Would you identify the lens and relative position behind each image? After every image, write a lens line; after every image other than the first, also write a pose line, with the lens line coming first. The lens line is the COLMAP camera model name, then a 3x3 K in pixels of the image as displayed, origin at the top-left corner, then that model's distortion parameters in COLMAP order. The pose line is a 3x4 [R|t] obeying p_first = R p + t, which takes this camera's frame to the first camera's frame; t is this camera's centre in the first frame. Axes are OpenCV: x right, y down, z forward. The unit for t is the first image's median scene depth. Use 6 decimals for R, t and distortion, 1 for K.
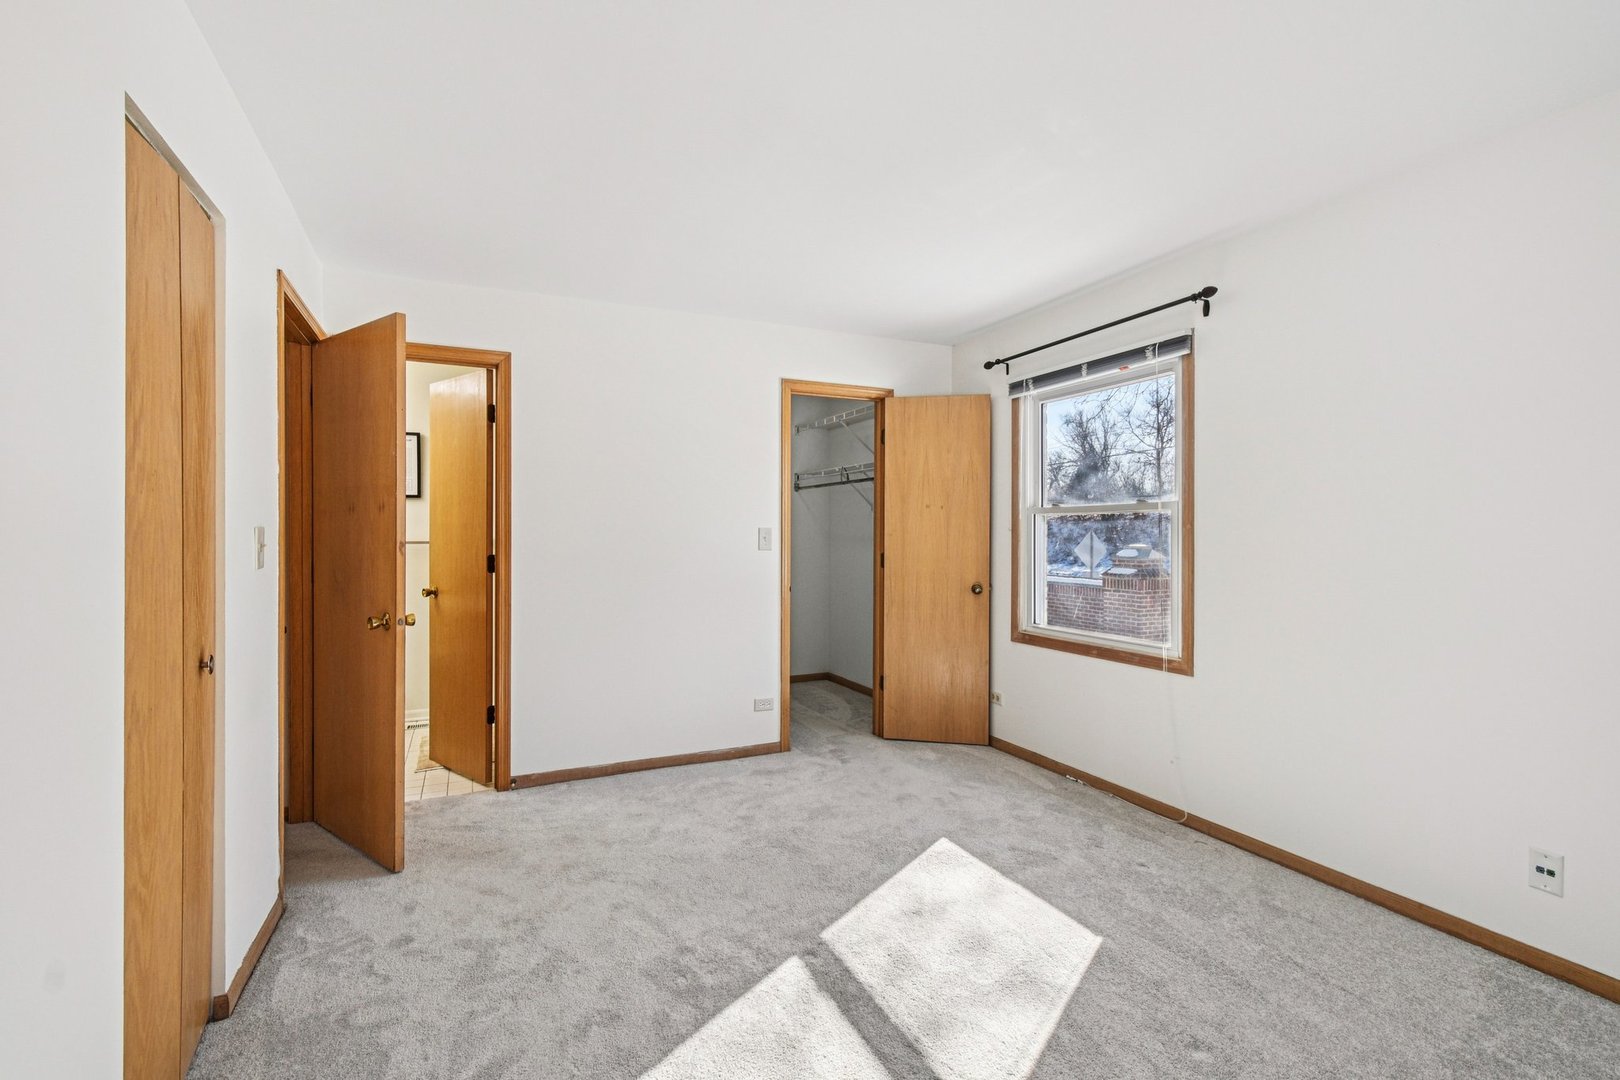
lens RADIAL K [[724.3, 0, 802.4], [0, 724.3, 528.3], [0, 0, 1]] dist [0.000724, -0.000517]
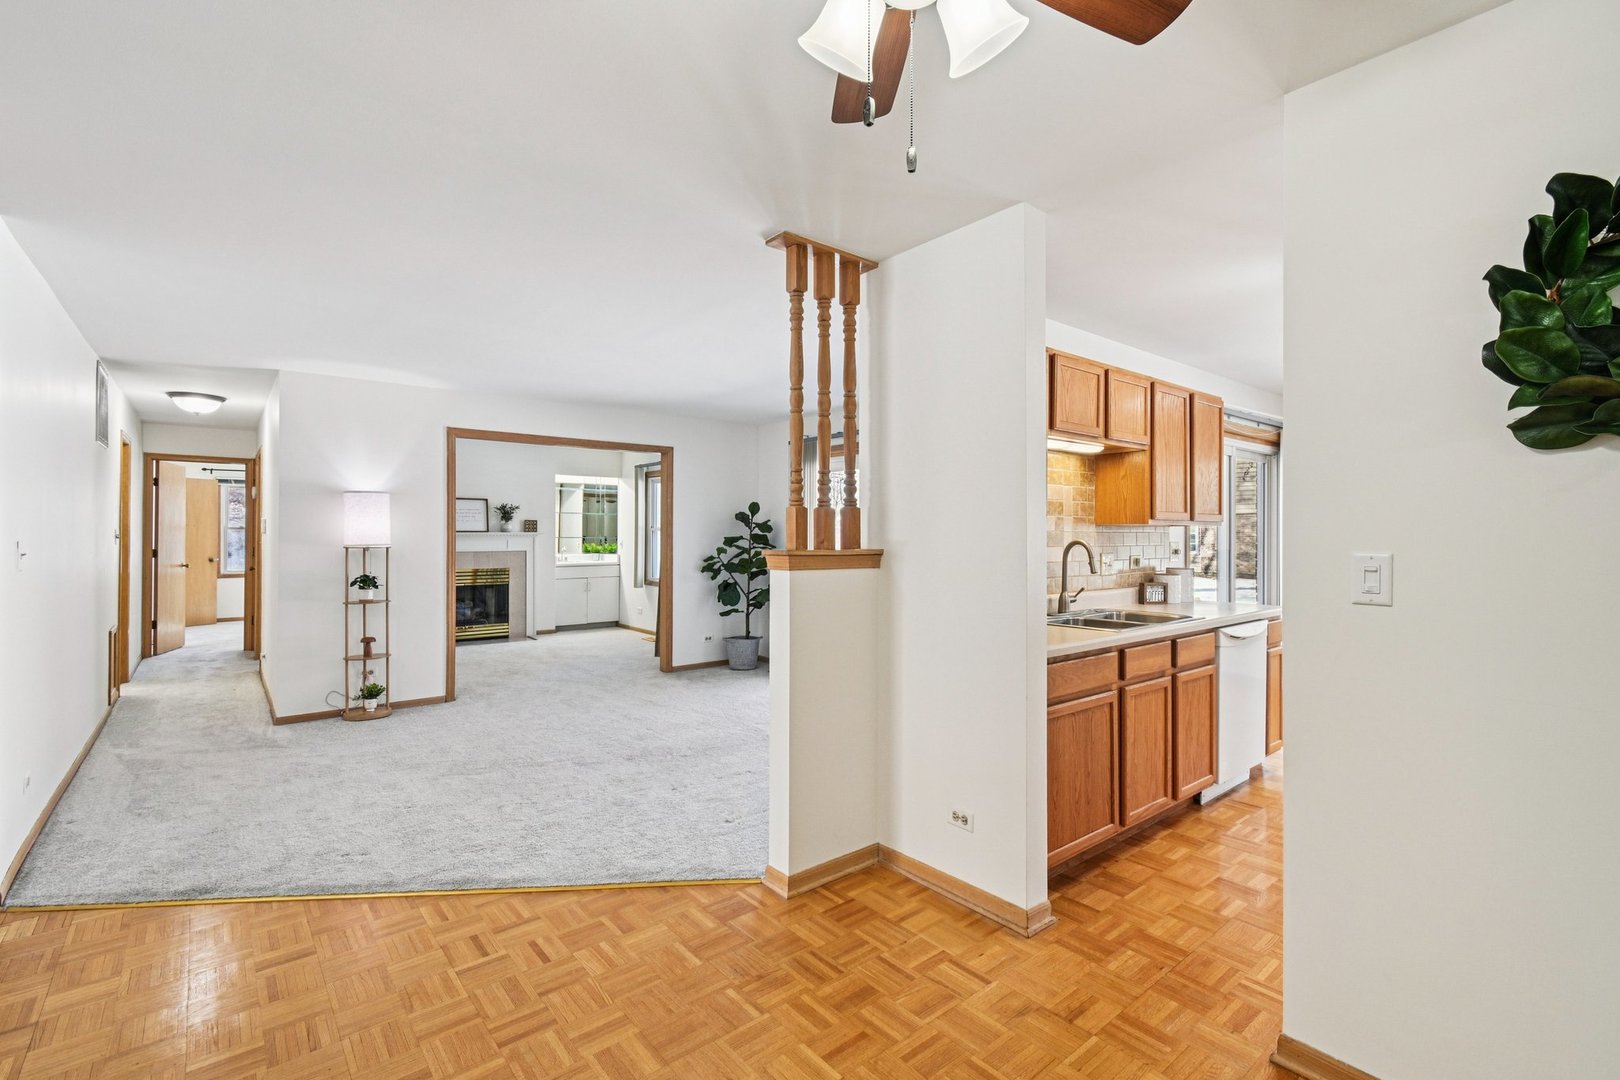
lens RADIAL K [[724.3, 0, 802.4], [0, 724.3, 528.3], [0, 0, 1]] dist [0.000724, -0.000517]
pose [[-0.246189, 0.005618, 0.969206, -3.450042], [-0.005440, 0.999959, -0.007178, -0.021218], [-0.969207, -0.007040, -0.246148, -0.489046]]
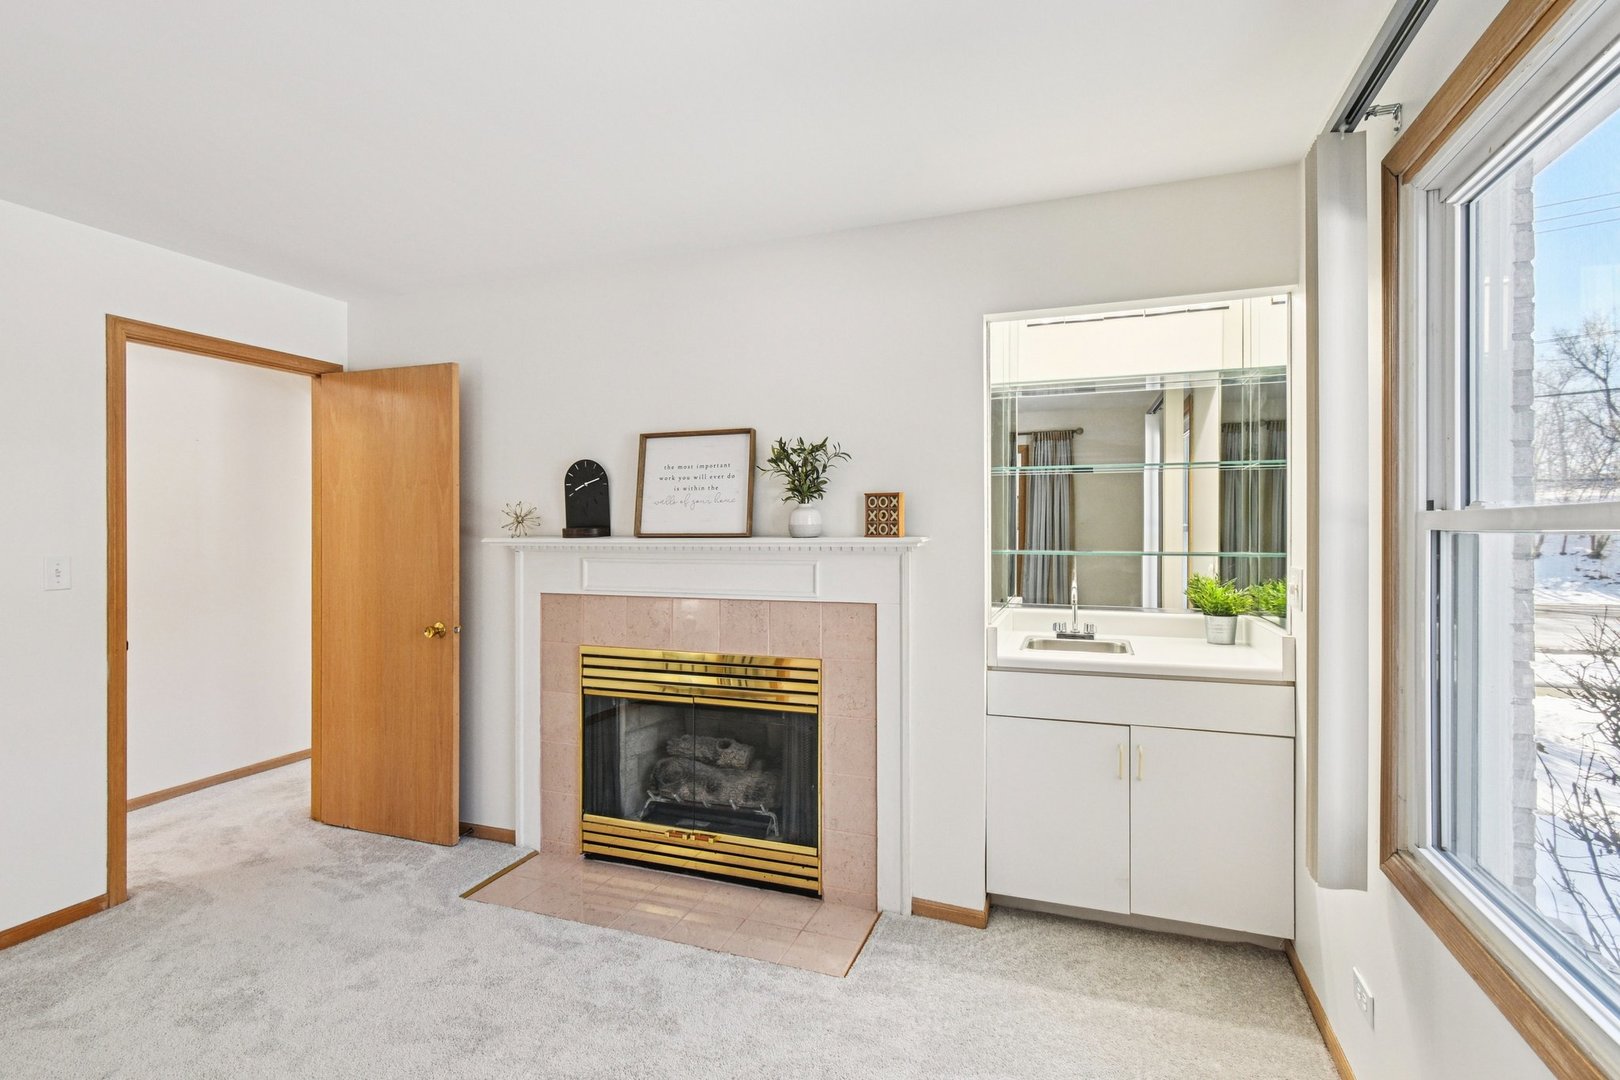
lens RADIAL K [[772.0, 0, 810.0], [0, 772.0, 540.0], [0, 0, 1]] dist [0.002361, -0.000002]
pose [[0.702864, -0.007560, 0.711284, -1.066710], [-0.000772, 0.999935, 0.011391, -0.026825], [-0.711324, -0.008556, 0.702812, -0.682590]]
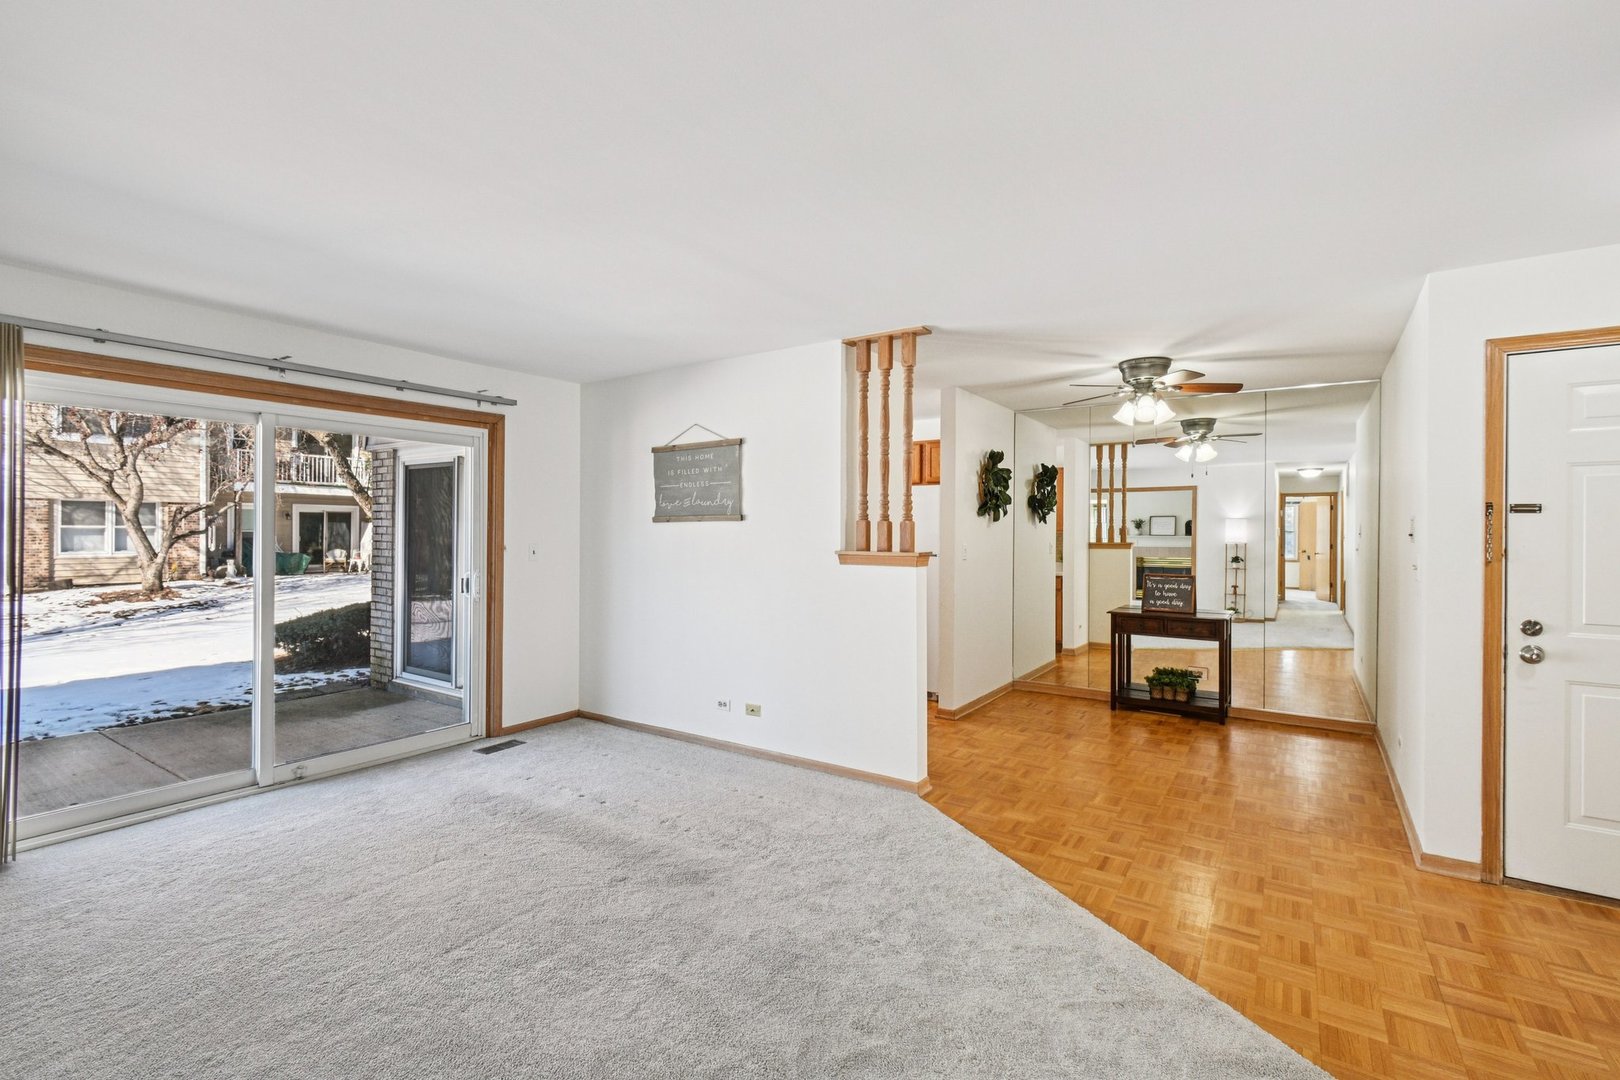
lens RADIAL K [[725.9, 0, 808.6], [0, 725.9, 533.2], [0, 0, 1]] dist [0.001915, -0.000341]
pose [[-0.857659, -0.004950, -0.514195, -1.852877], [-0.004741, 0.999987, -0.001718, -0.030012], [0.514197, 0.000965, -0.857671, 0.251946]]
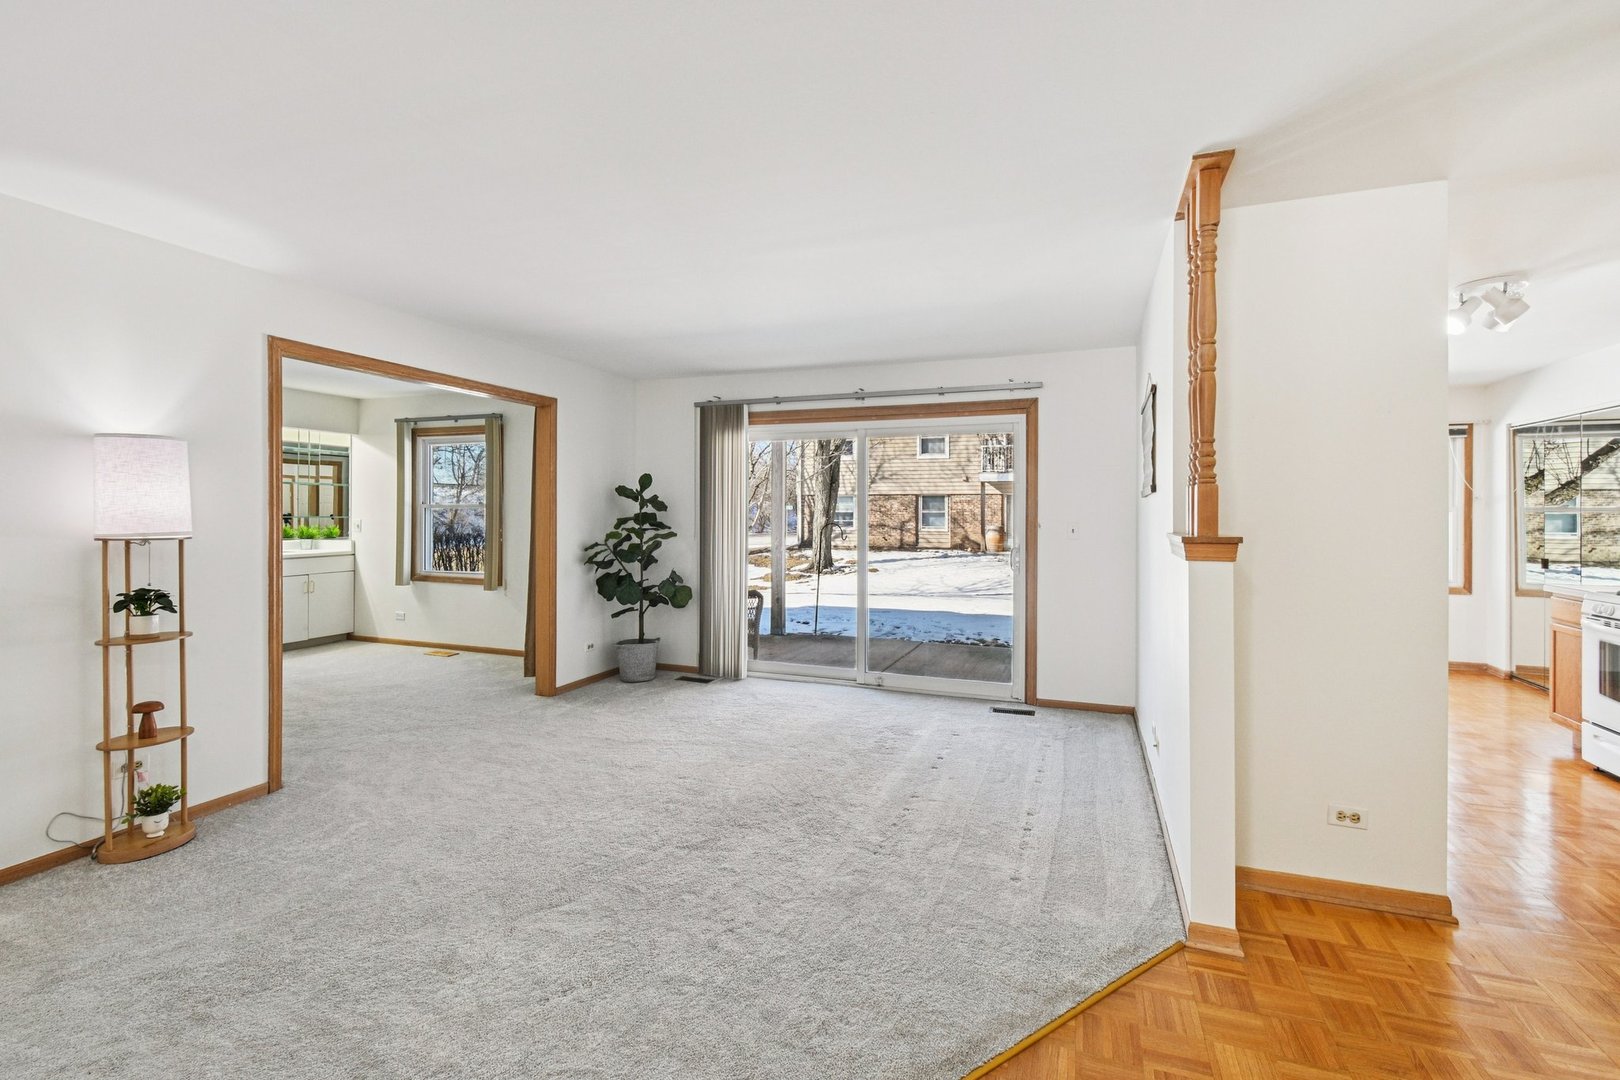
lens RADIAL K [[732.4, 0, 808.9], [0, 732.4, 512.2], [0, 0, 1]] dist [0.001013, -0.000763]
pose [[-0.700620, -0.004156, 0.713522, -2.853940], [-0.007639, 0.999969, -0.001677, -0.021465], [-0.713494, -0.006625, -0.700630, 0.097763]]
